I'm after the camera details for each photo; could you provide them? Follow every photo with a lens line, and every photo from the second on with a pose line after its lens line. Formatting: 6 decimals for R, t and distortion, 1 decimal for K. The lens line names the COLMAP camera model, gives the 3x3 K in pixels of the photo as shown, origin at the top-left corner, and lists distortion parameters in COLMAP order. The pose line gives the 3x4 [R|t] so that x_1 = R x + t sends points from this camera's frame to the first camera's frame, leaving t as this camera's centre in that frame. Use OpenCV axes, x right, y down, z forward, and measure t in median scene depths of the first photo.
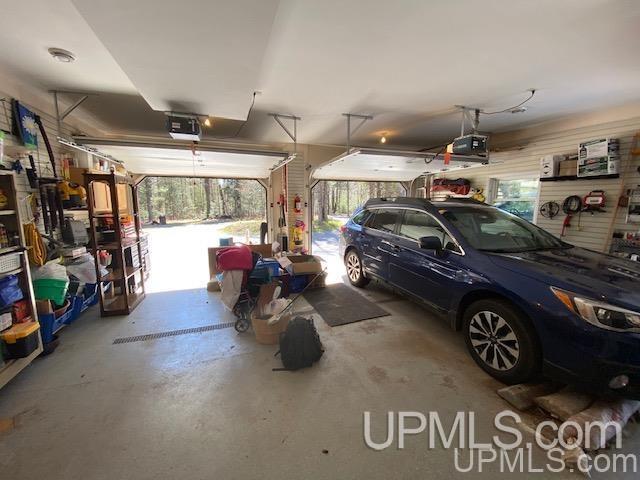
lens RADIAL K [[262.2, 0, 319.0], [0, 262.2, 239.2], [0, 0, 1]] dist [-0.000125, -0.000233]
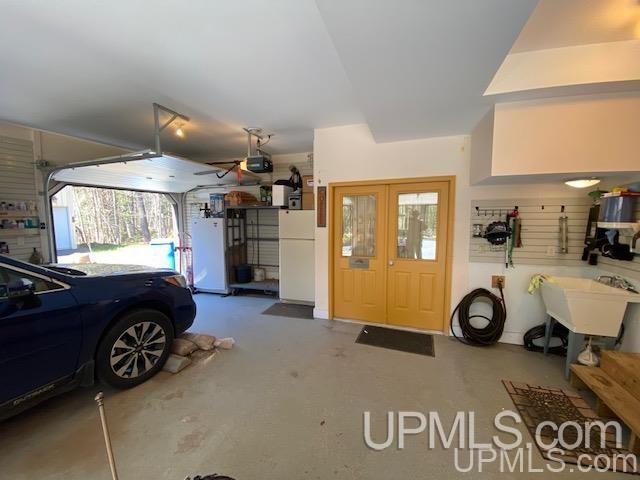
lens RADIAL K [[262.2, 0, 319.8], [0, 262.2, 239.3], [0, 0, 1]] dist [-0.000125, -0.000233]
pose [[-0.769798, -0.058243, 0.635624, -0.526185], [0.091425, 0.975498, 0.200111, -0.183552], [-0.631705, 0.212157, -0.745612, 1.244633]]
